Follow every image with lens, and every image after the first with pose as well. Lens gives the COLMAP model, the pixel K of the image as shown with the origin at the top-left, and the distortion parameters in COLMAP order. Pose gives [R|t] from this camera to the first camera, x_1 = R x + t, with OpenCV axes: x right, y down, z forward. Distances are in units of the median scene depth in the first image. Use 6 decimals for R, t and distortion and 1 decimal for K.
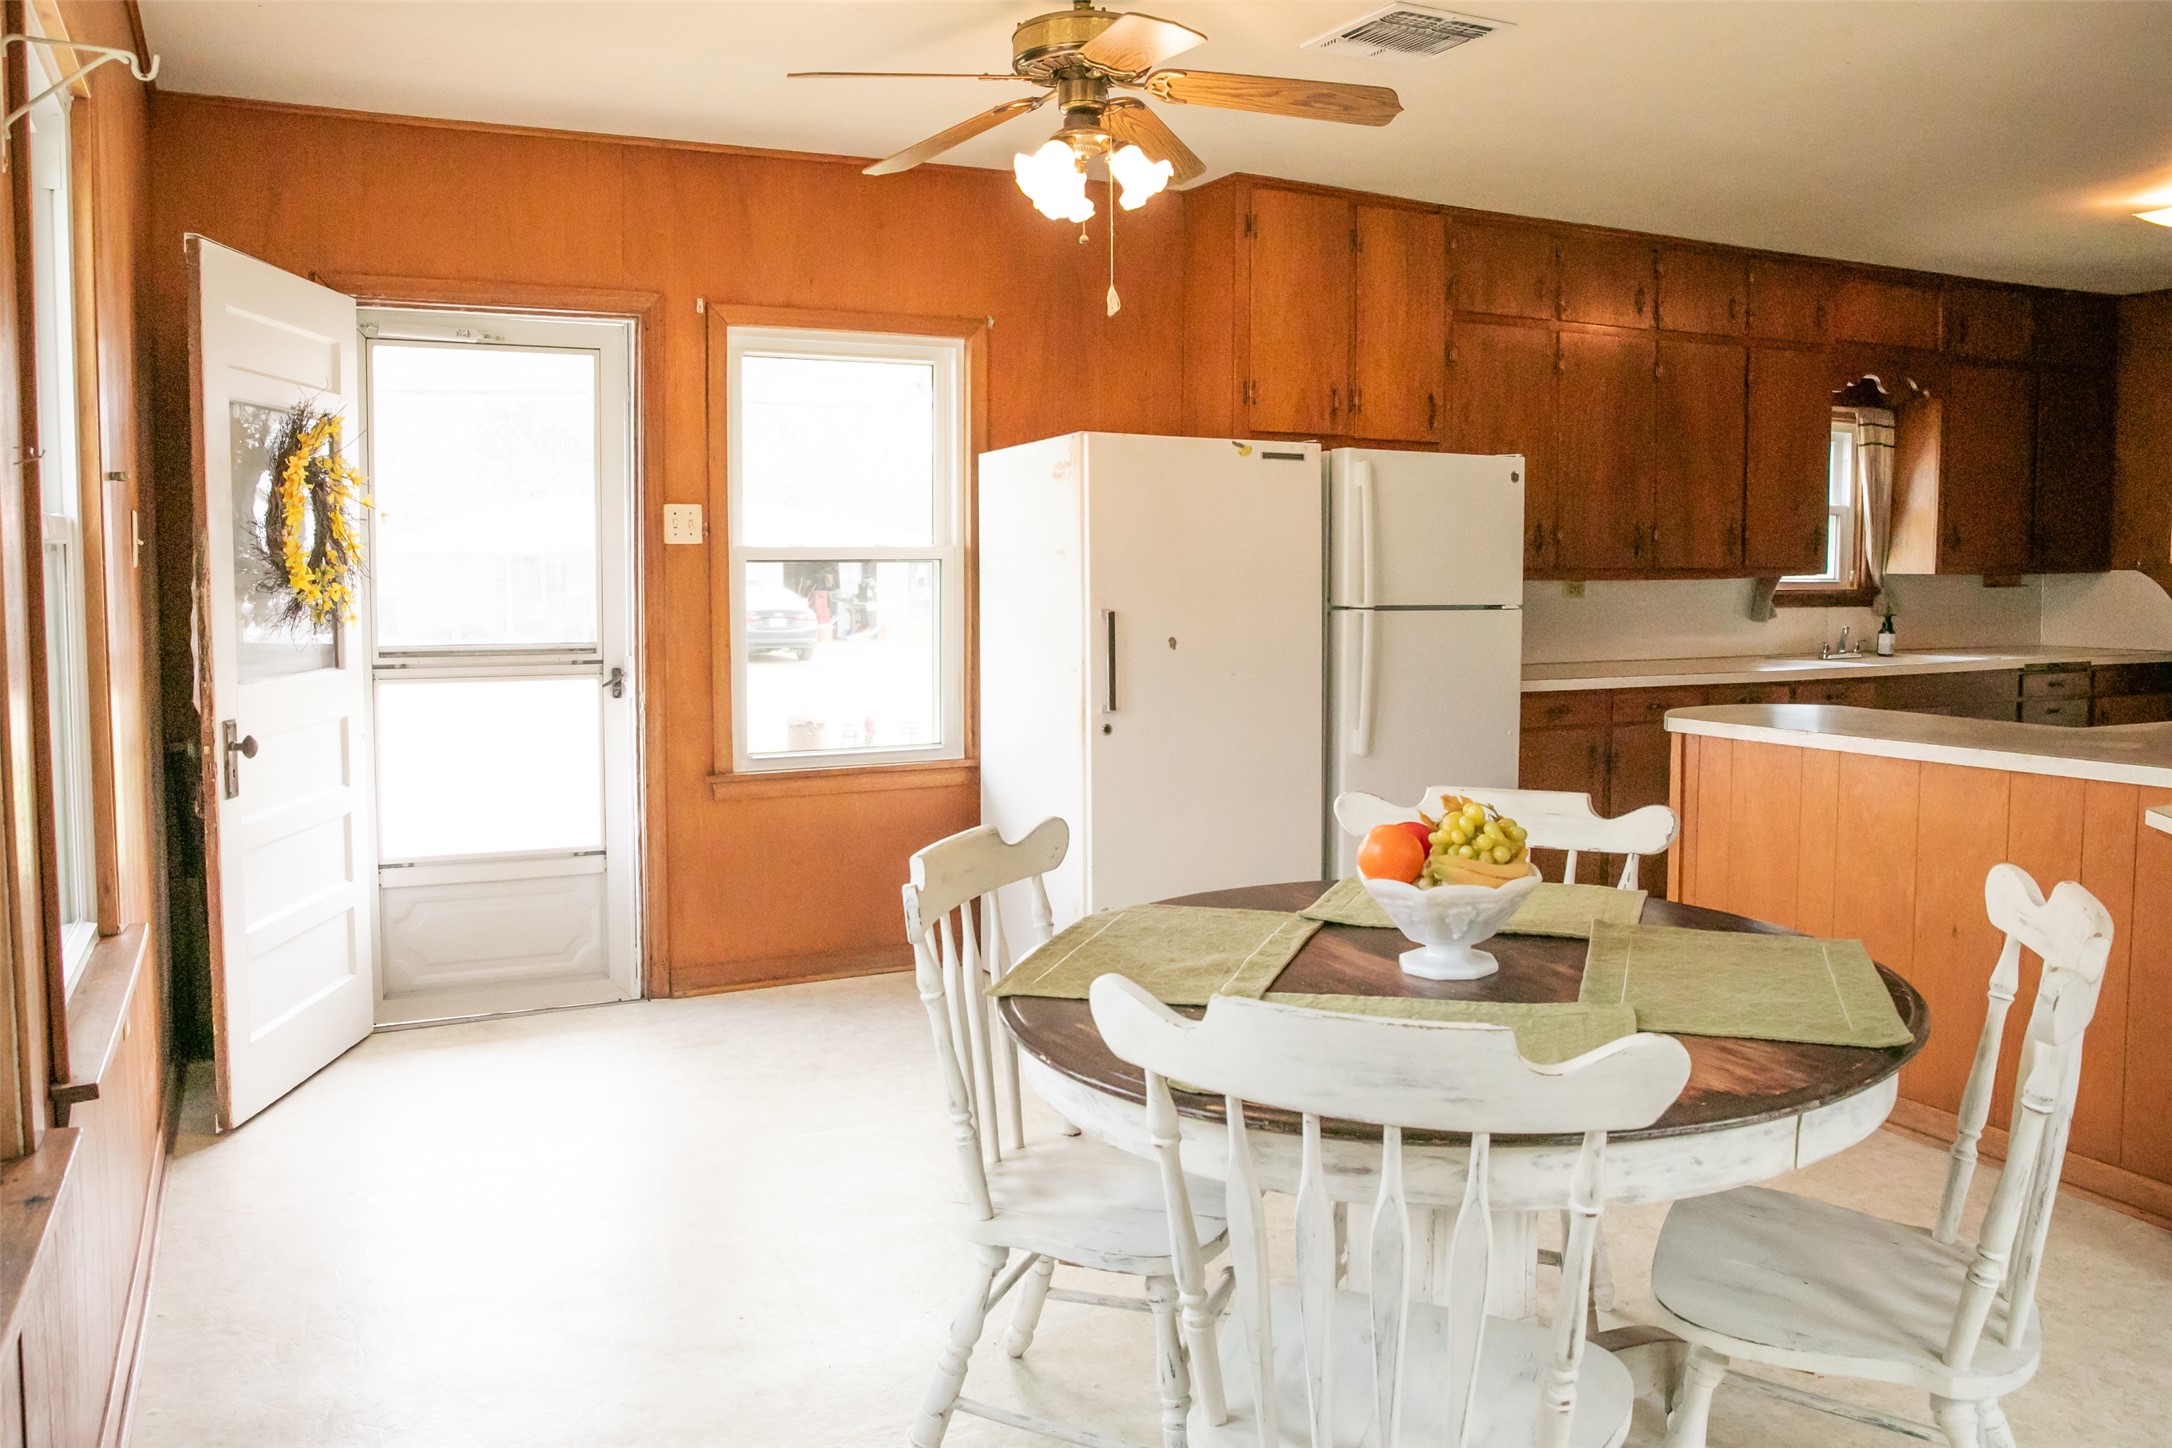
lens RADIAL K [[1746.9, 0, 1086.0], [0, 1746.9, 724.0], [0, 0, 1]] dist [-0.126291, 0.123696]
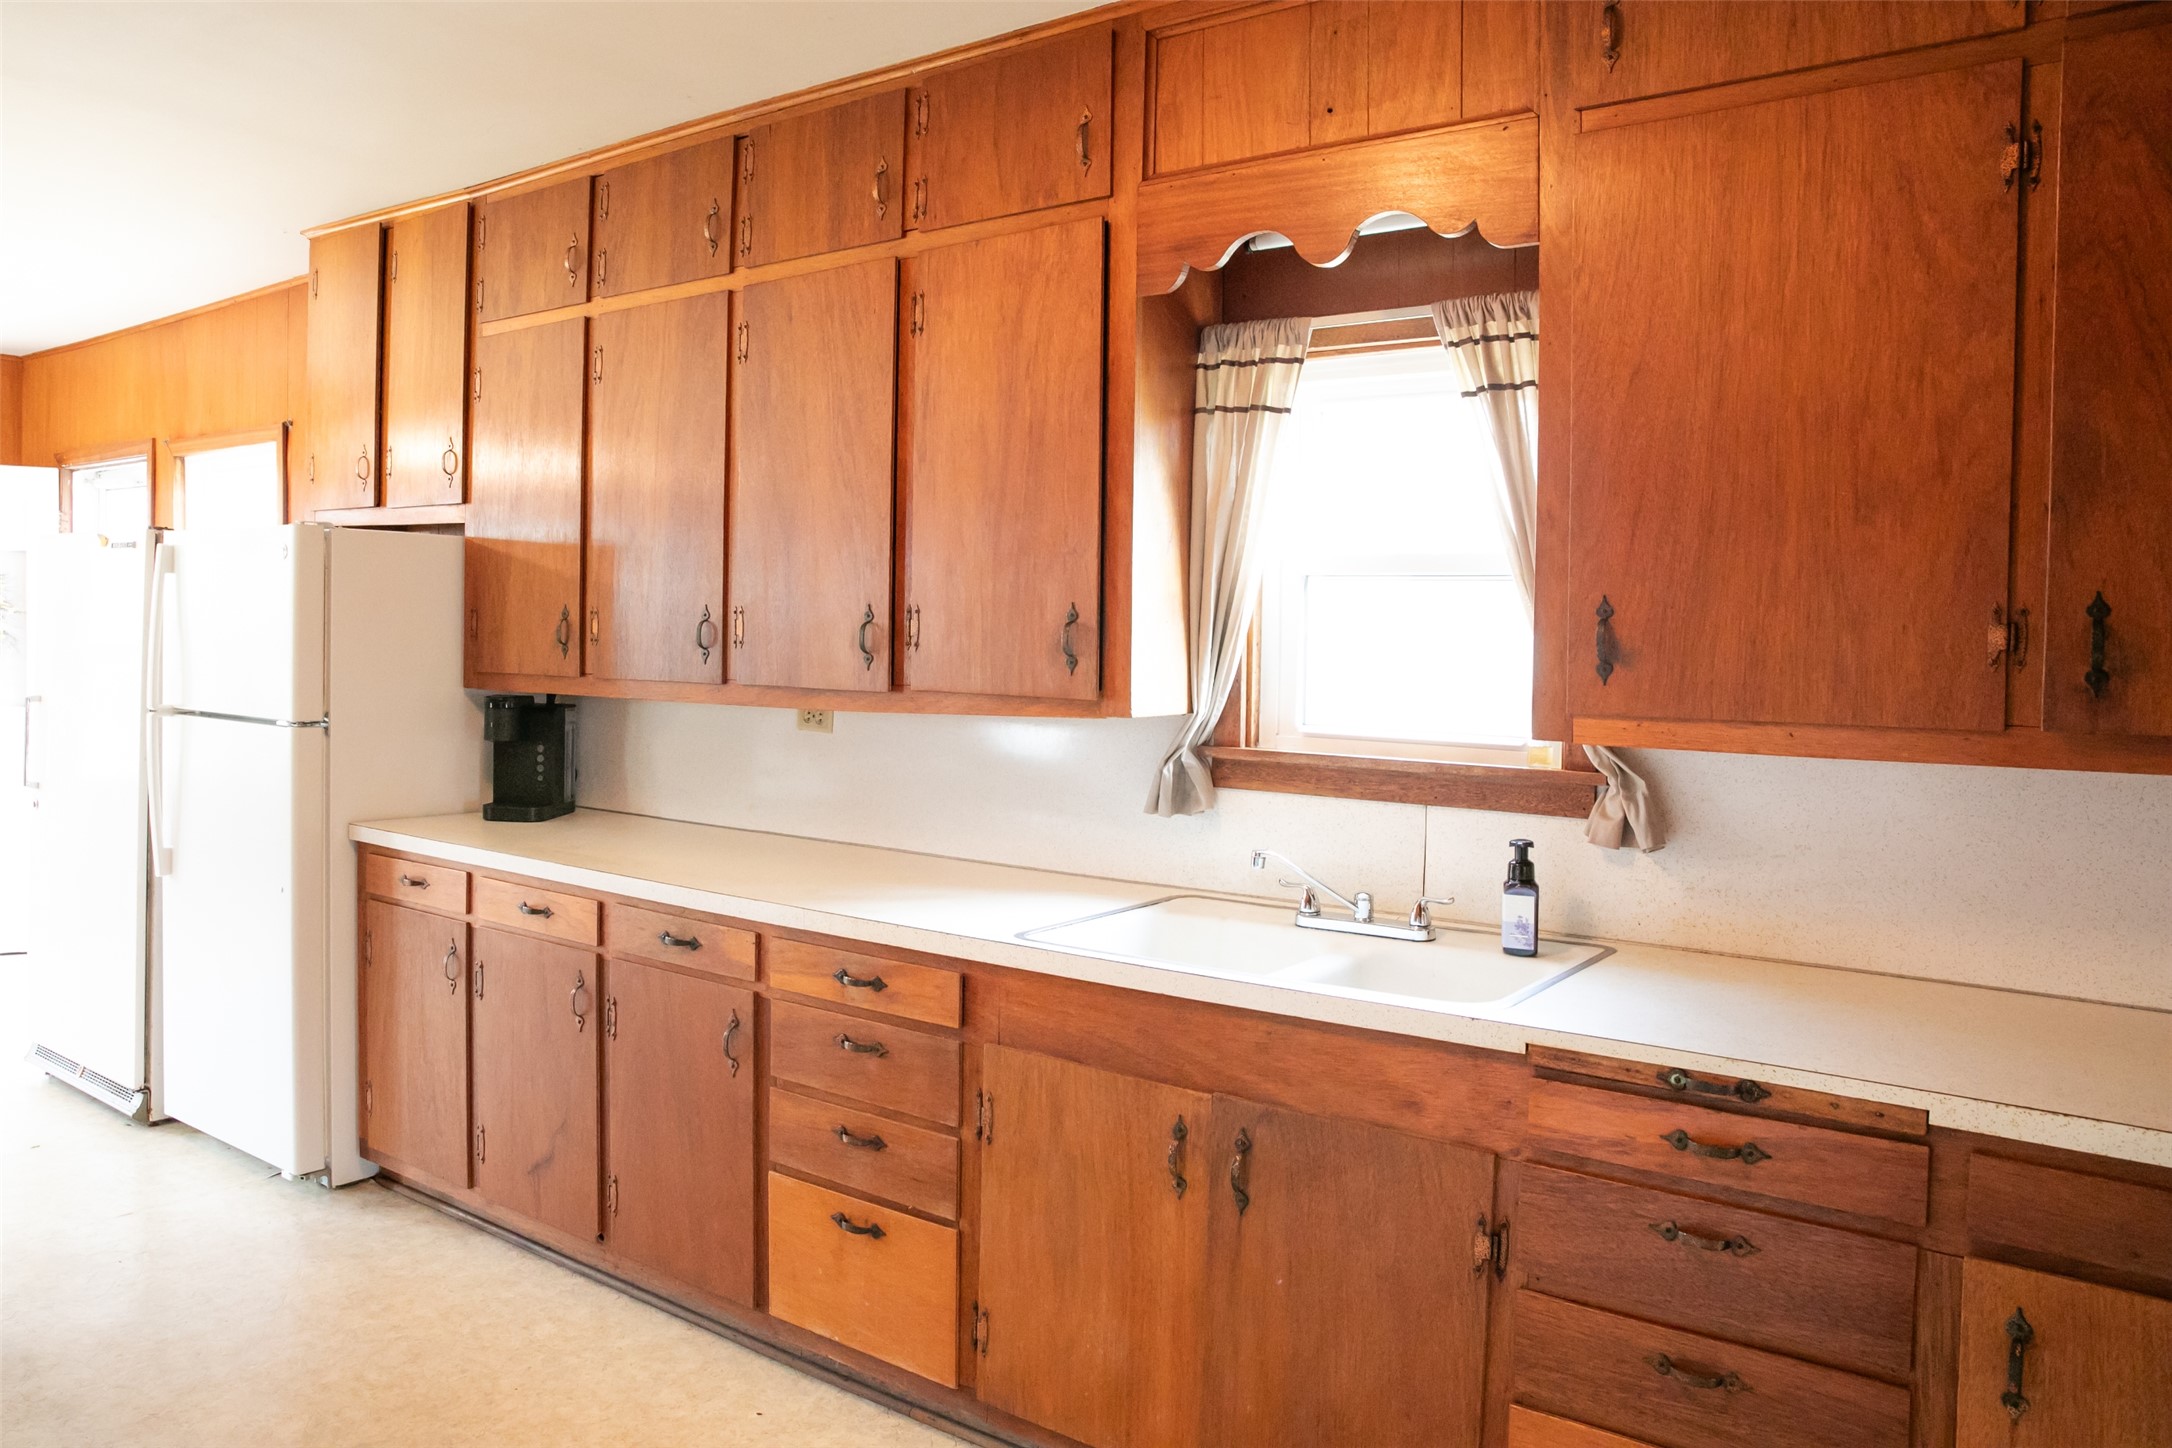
lens RADIAL K [[1746.9, 0, 1086.0], [0, 1746.9, 724.0], [0, 0, 1]] dist [-0.126291, 0.123696]
pose [[0.401496, 0.065240, -0.913534, 0.792549], [-0.091729, 0.995309, 0.030765, -0.094657], [0.911256, 0.071446, 0.405597, 0.779743]]
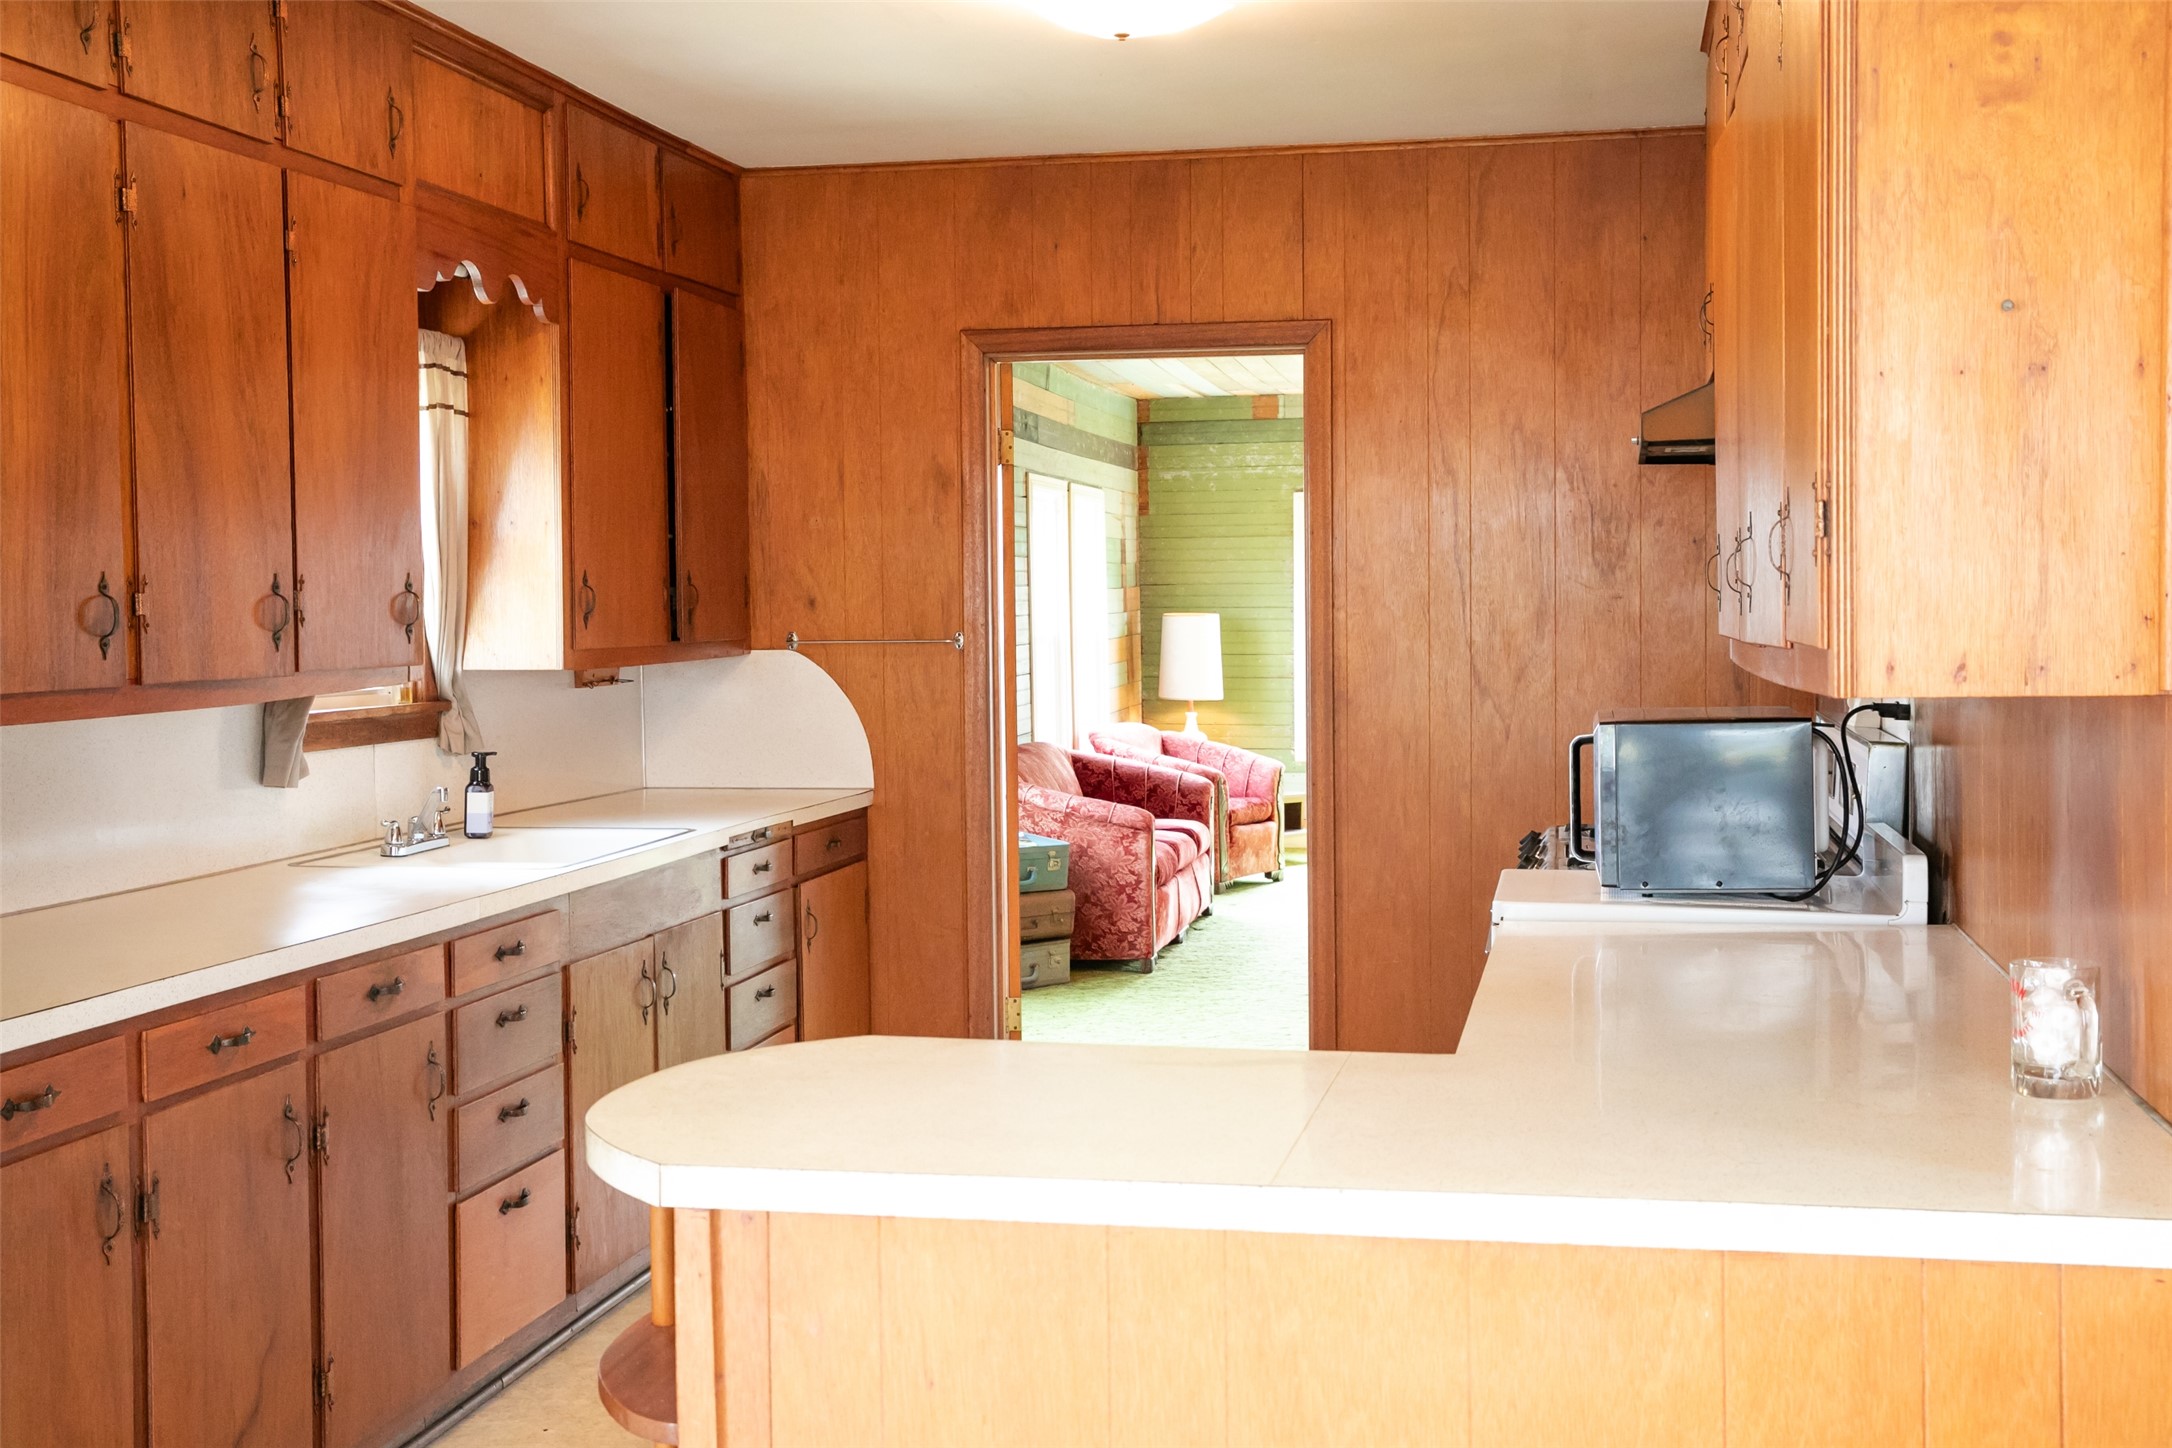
lens RADIAL K [[2548.6, 0, 1086.0], [0, 2548.6, 724.0], [0, 0, 1]] dist [-0.015448, -0.014902]
pose [[0.613214, -0.035891, 0.789101, -0.004159], [0.068555, 0.997616, -0.007899, -0.055619], [-0.786936, 0.058940, 0.614213, 0.417546]]
